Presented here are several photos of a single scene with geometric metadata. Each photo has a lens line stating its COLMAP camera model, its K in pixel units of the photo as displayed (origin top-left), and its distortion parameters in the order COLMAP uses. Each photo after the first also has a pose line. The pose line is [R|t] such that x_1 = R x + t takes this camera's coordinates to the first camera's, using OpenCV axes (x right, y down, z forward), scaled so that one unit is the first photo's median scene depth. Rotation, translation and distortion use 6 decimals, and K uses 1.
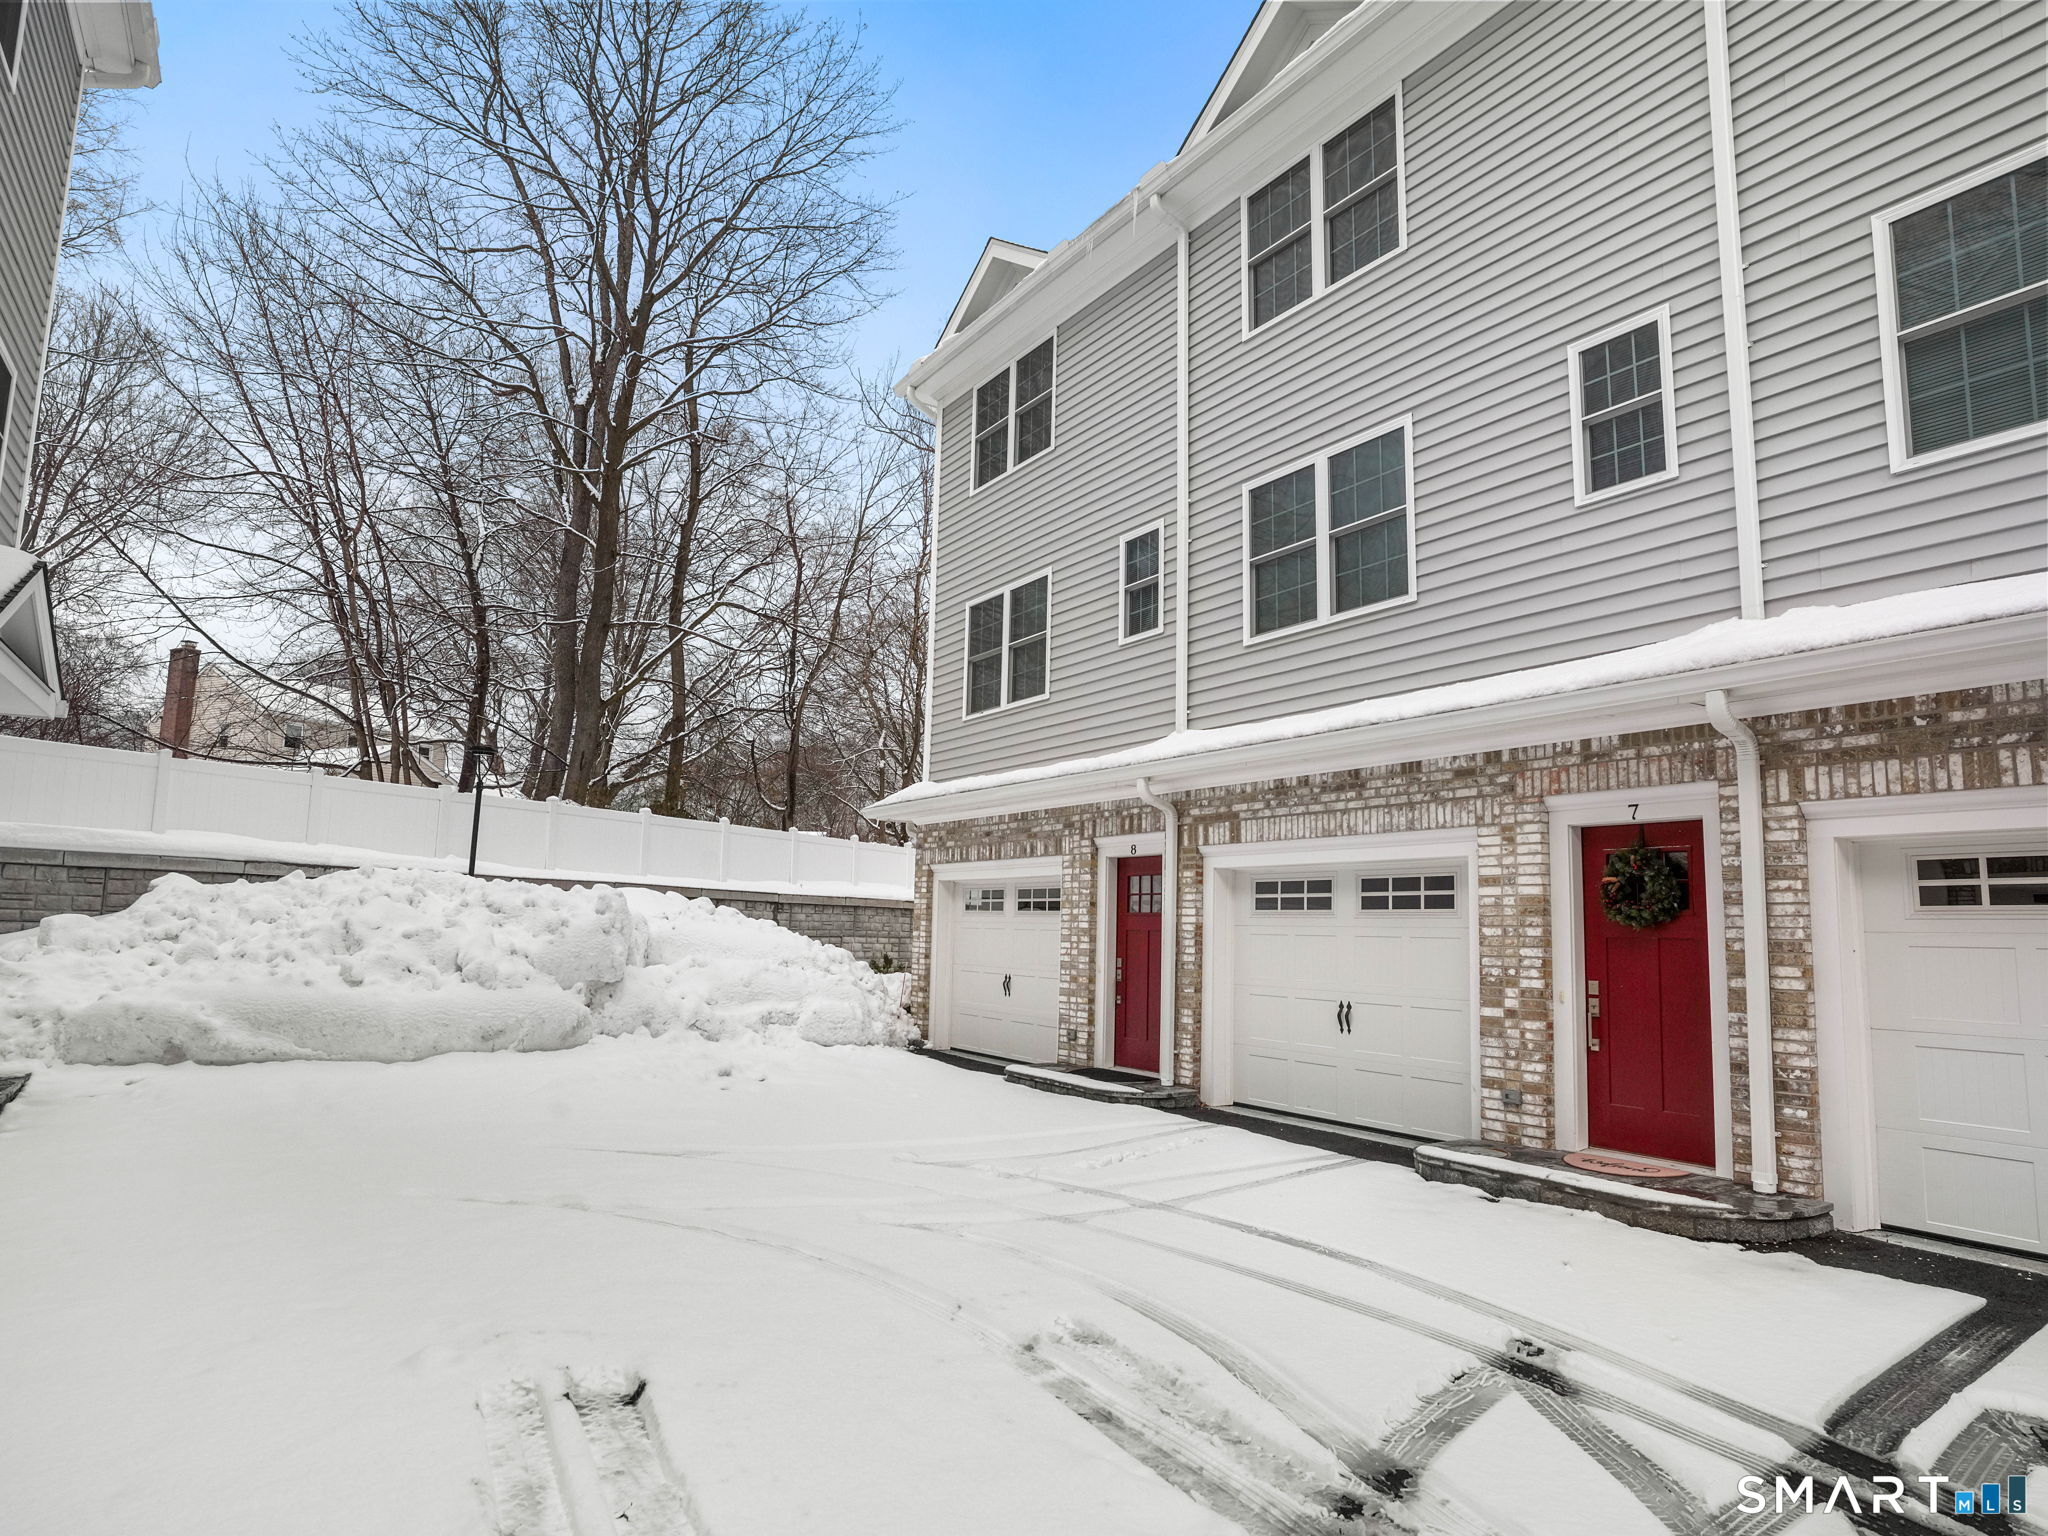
lens RADIAL K [[1187.7, 0, 1025.3], [0, 1187.7, 760.1], [0, 0, 1]] dist [-0.073313, 0.041310]
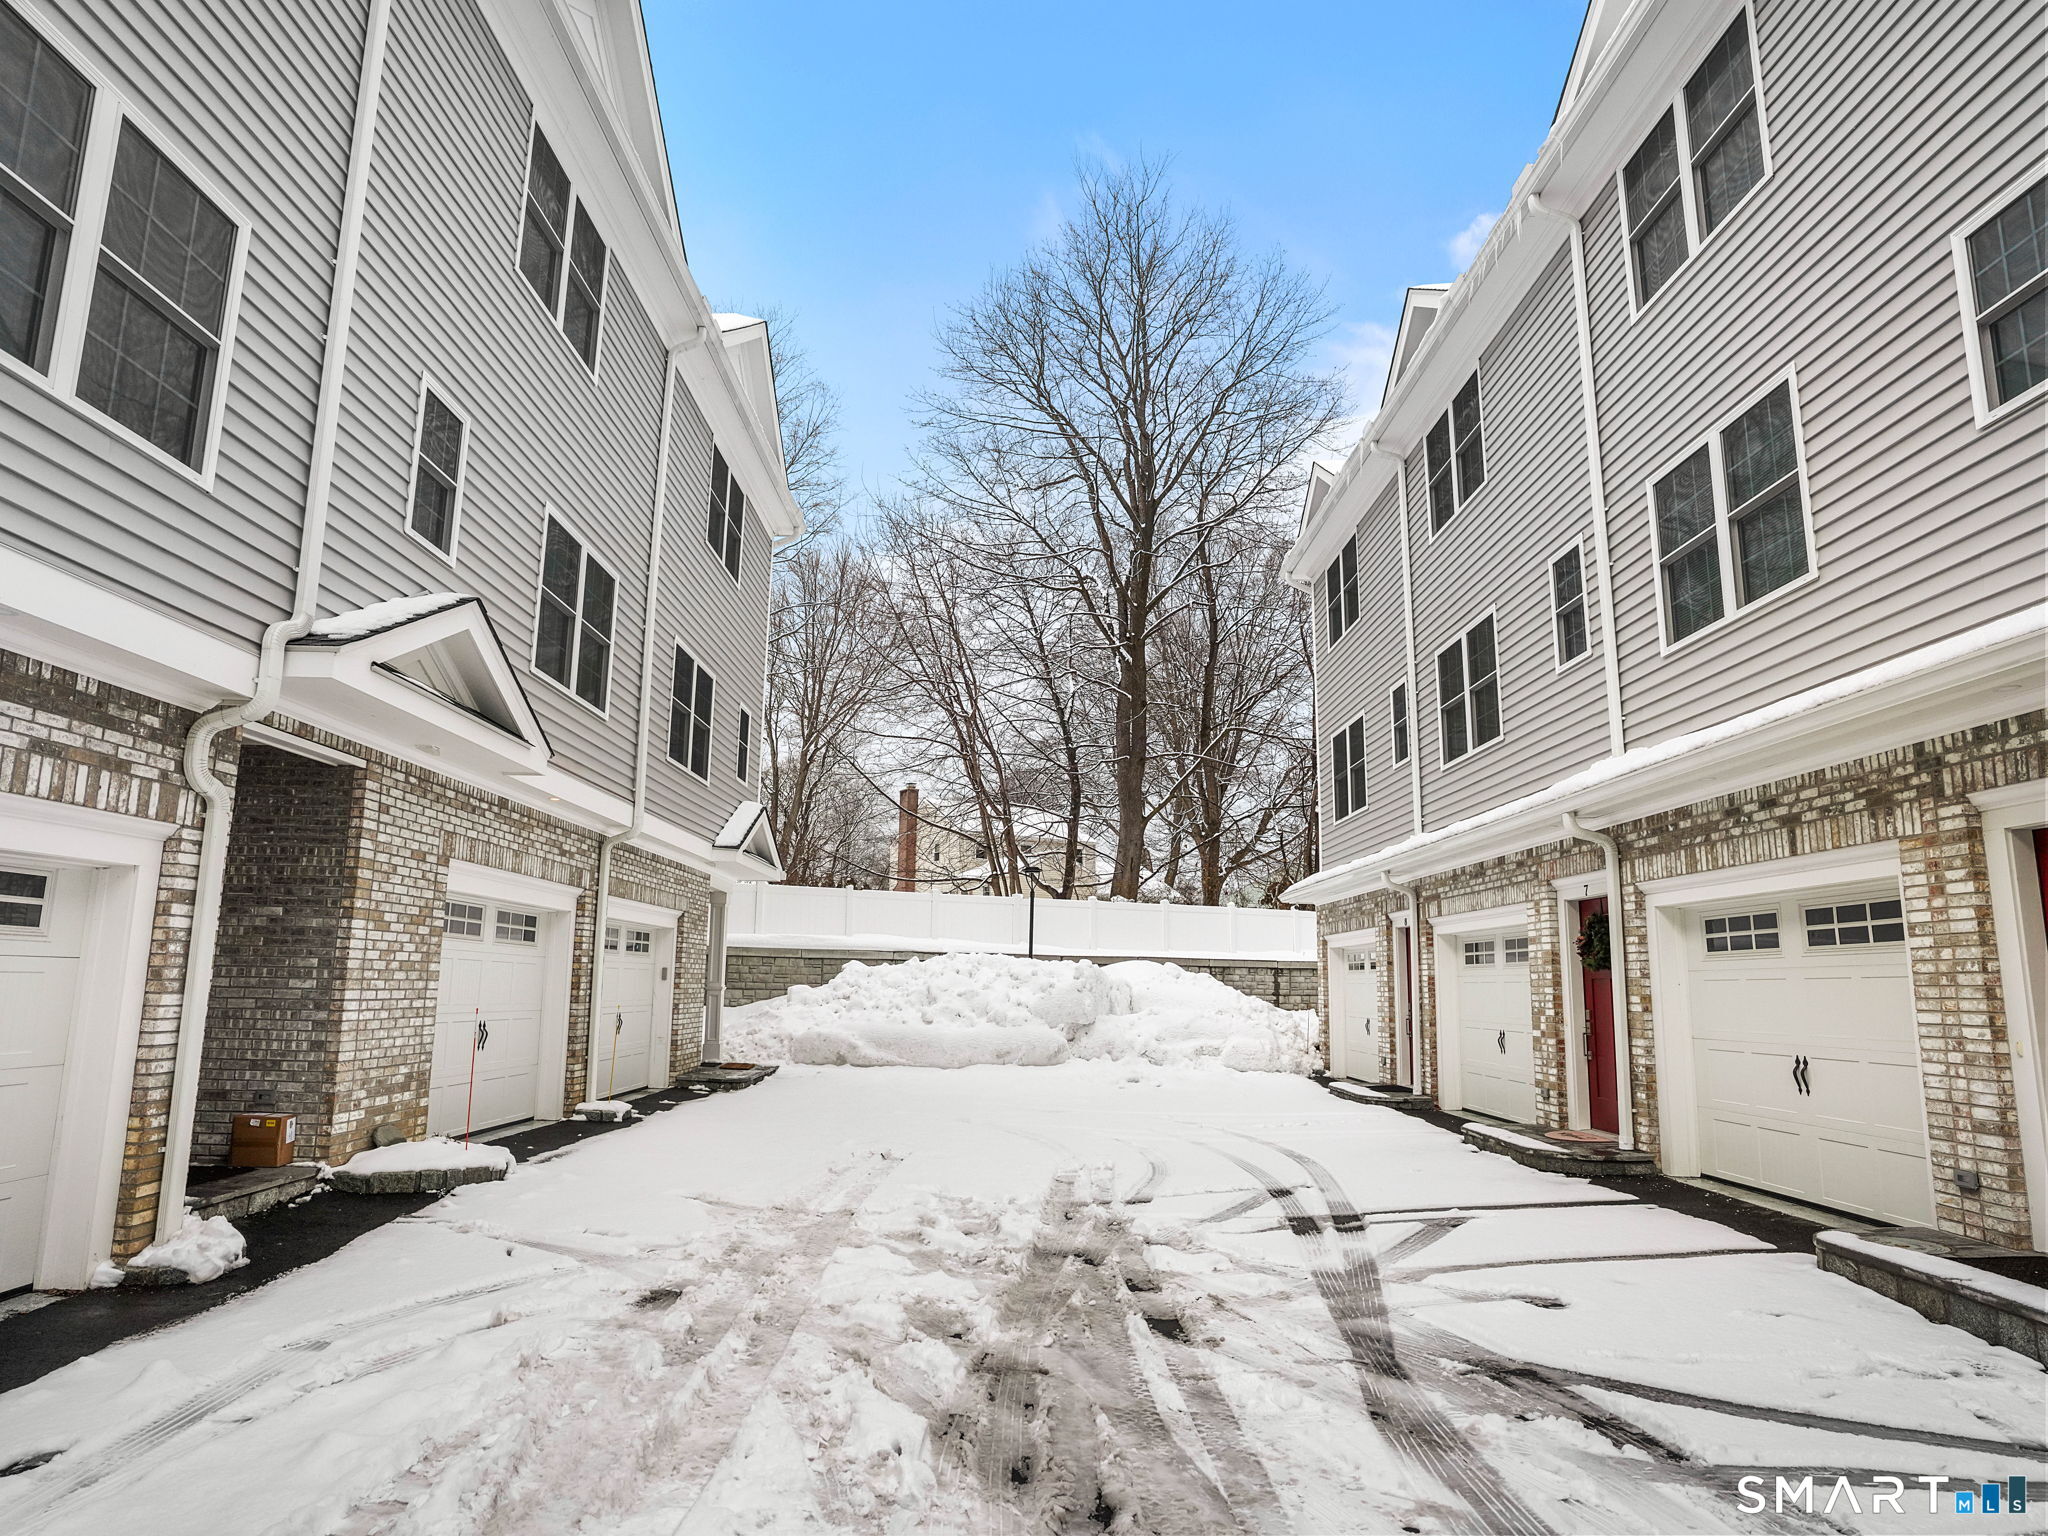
lens RADIAL K [[1187.7, 0, 1052.7], [0, 1187.7, 741.7], [0, 0, 1]] dist [-0.073313, 0.041310]
pose [[0.854174, -0.118641, -0.506272, 0.482168], [0.082078, 0.992180, -0.094029, -0.037636], [0.513469, 0.038763, 0.857232, -0.392589]]
